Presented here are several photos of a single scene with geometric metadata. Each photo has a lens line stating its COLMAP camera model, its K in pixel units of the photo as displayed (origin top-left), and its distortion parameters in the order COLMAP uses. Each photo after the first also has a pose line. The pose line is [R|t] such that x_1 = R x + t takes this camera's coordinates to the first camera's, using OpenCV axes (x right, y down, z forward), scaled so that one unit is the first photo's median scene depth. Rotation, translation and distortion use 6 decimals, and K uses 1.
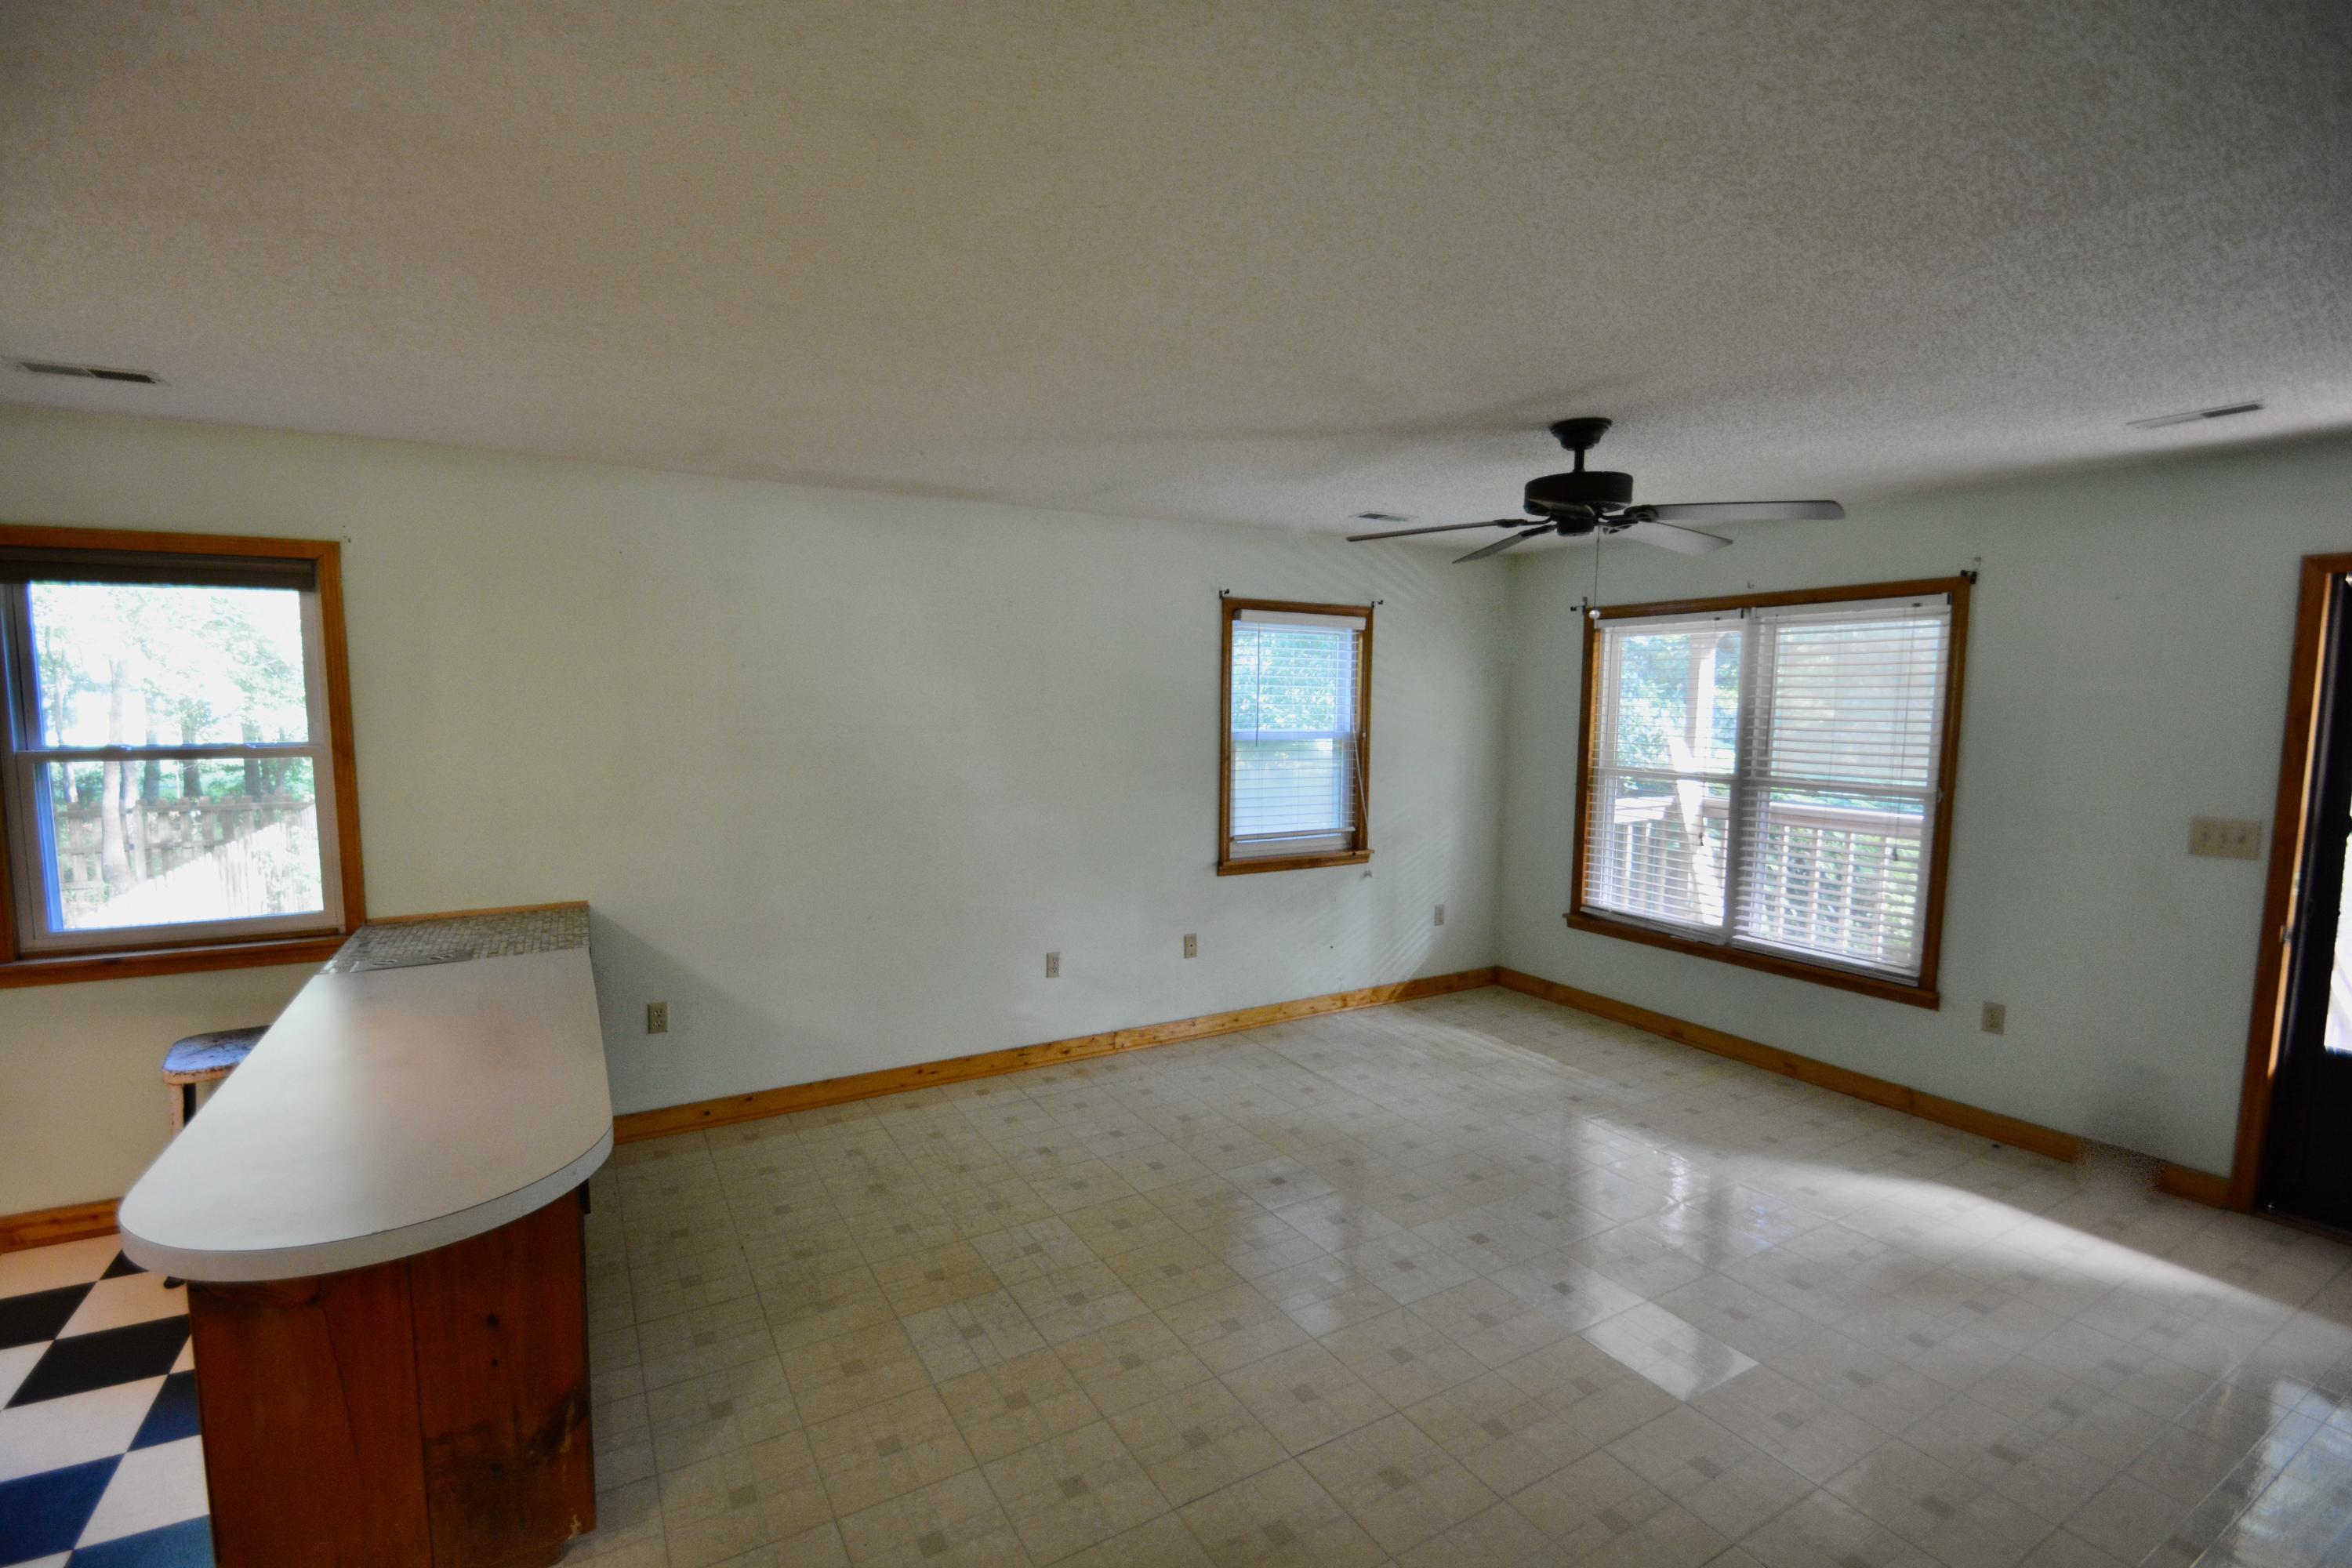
lens RADIAL K [[1037.4, 0, 1156.2], [0, 1037.4, 792.3], [0, 0, 1]] dist [0.009980, -0.017317]
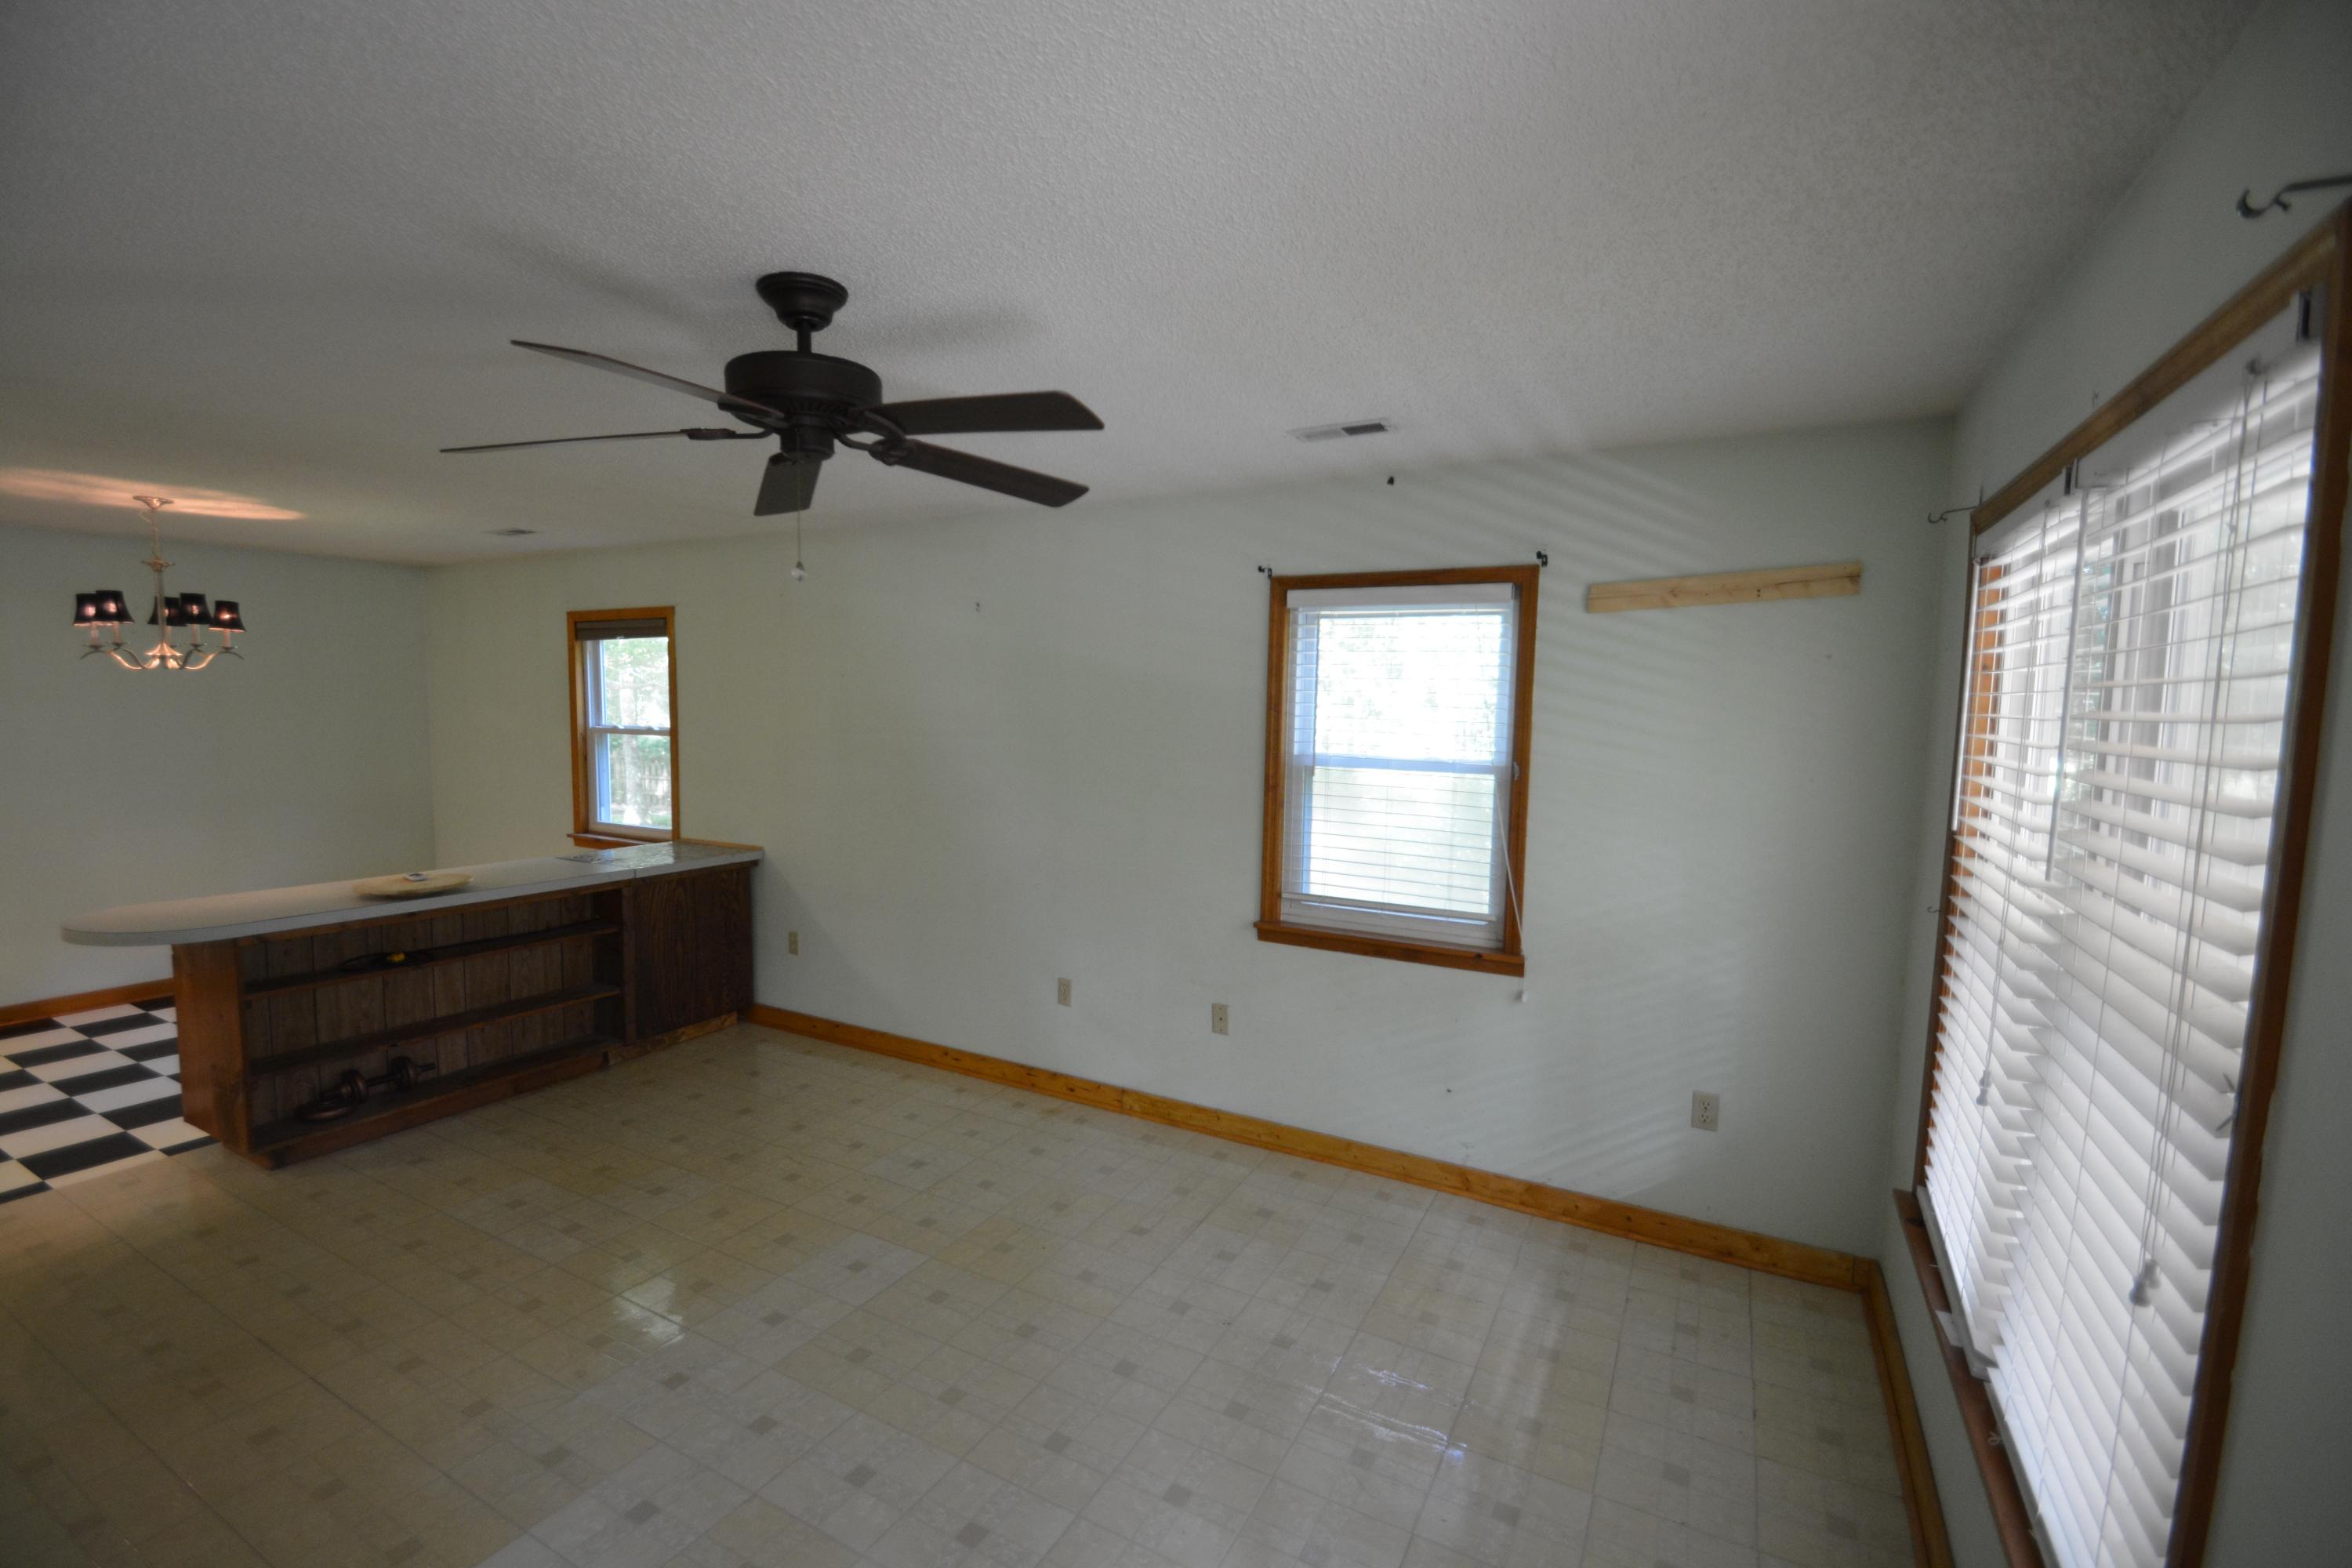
lens RADIAL K [[1037.4, 0, 1156.2], [0, 1037.4, 792.3], [0, 0, 1]] dist [0.009980, -0.017317]
pose [[0.514554, 0.072905, -0.854353, 0.869580], [-0.096448, 0.994977, 0.026817, -0.053746], [0.852016, 0.068602, 0.519001, 0.685139]]
